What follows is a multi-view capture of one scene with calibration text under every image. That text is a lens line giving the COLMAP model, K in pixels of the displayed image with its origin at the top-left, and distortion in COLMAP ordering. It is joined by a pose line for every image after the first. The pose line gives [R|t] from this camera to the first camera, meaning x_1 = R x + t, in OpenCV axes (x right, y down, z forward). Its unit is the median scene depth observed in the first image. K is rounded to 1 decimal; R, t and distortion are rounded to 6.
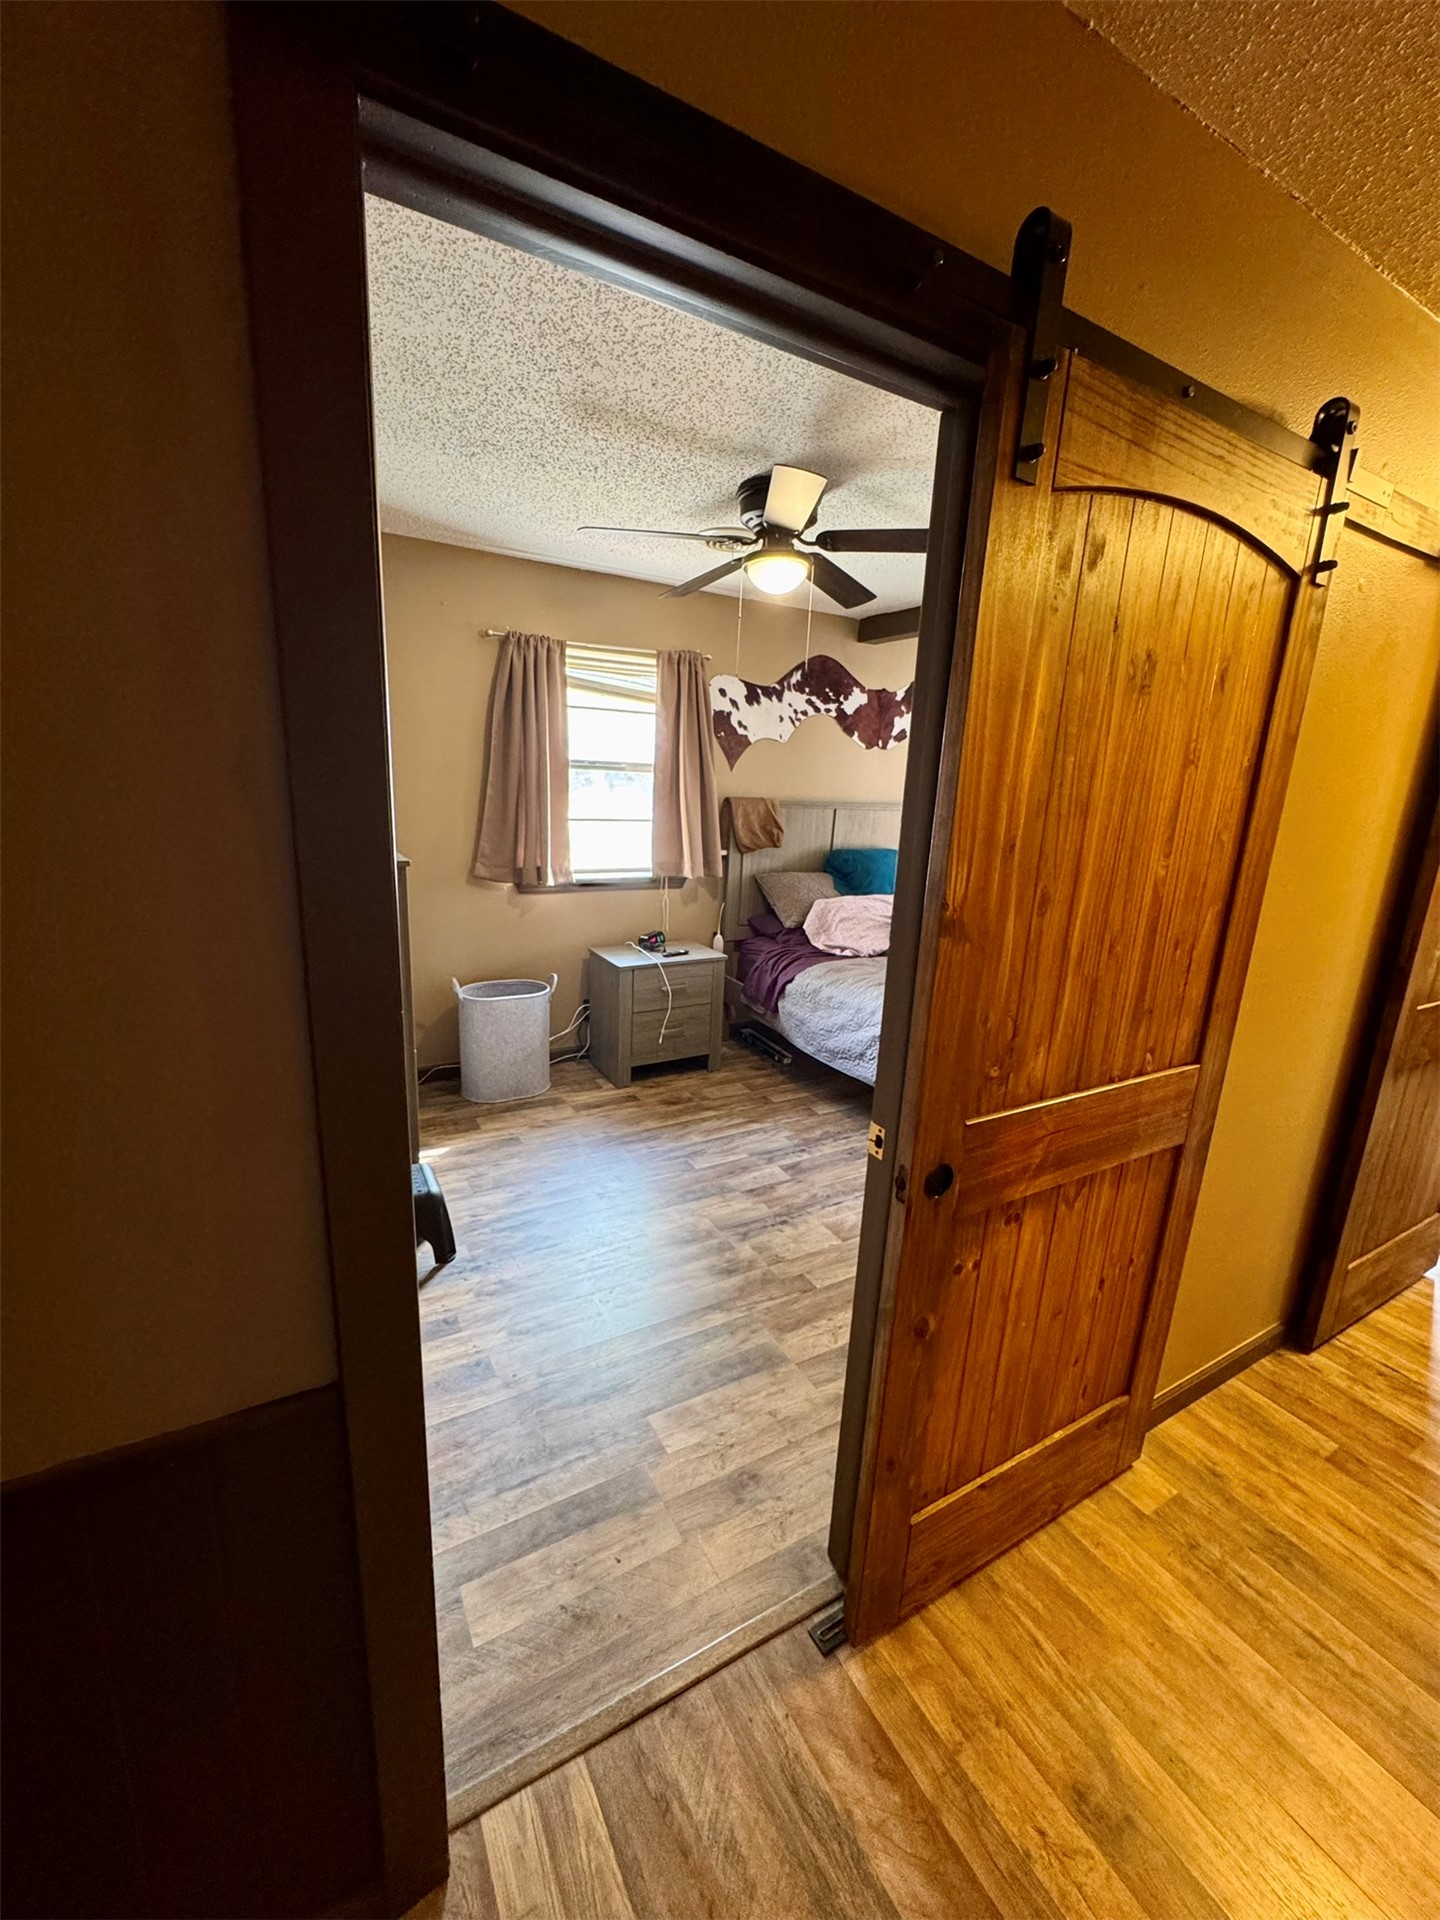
lens RADIAL K [[769.2, 0, 720.0], [0, 769.2, 960.0], [0, 0, 1]] dist [-0.005207, 0.000381]
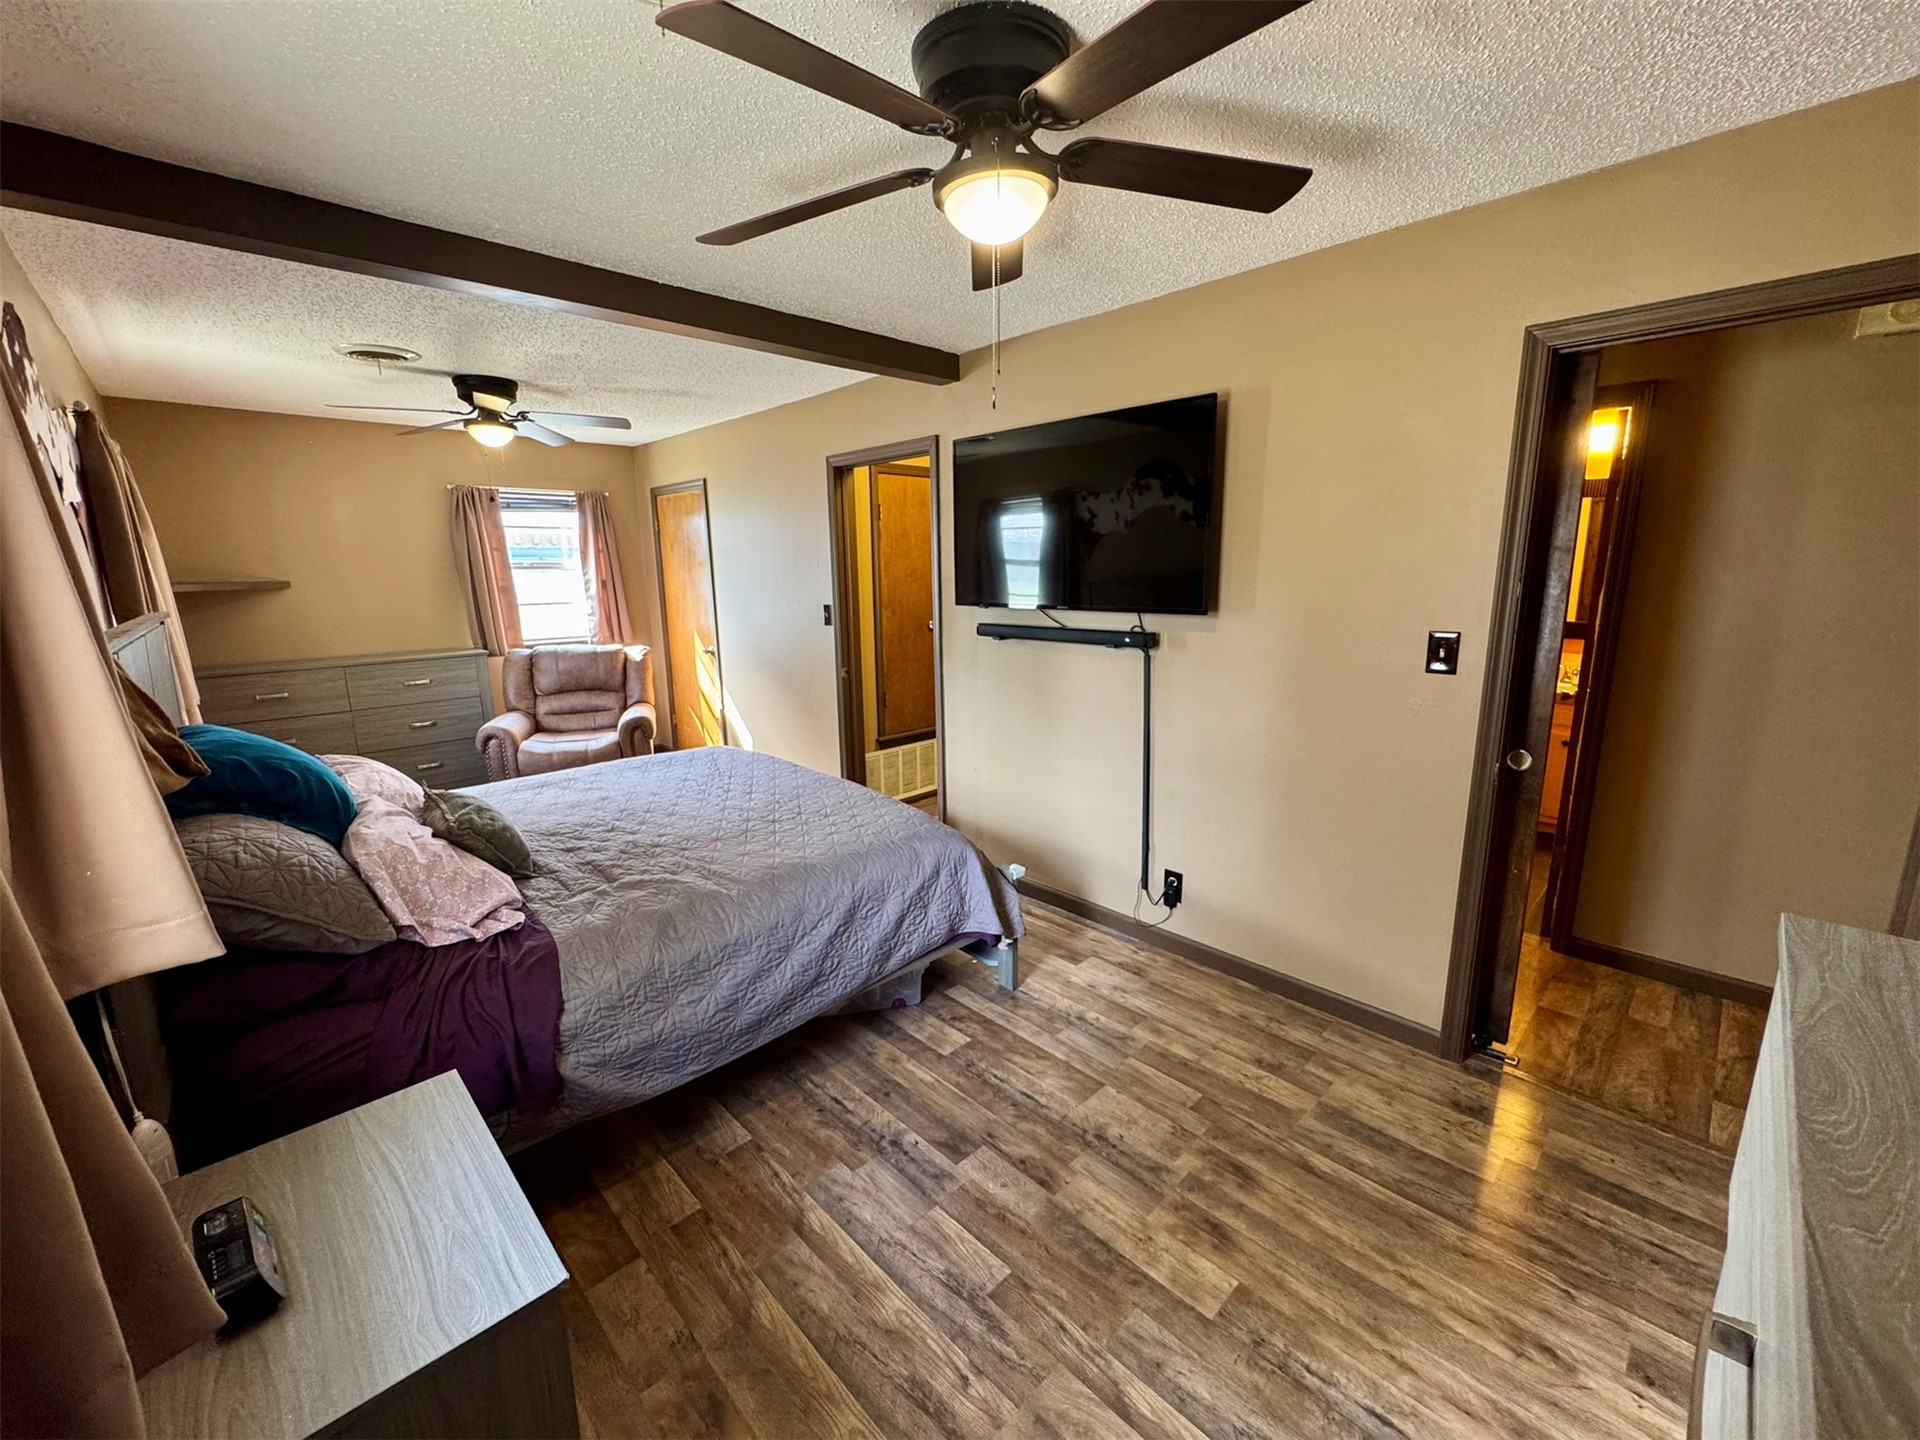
lens RADIAL K [[769.2, 0, 960.0], [0, 769.2, 720.6], [0, 0, 1]] dist [-0.005207, 0.000381]
pose [[-0.250561, -0.232155, 0.939853, -0.420711], [0.228359, 0.929253, 0.290417, -0.247797], [-0.940782, 0.287391, -0.179820, 0.963855]]
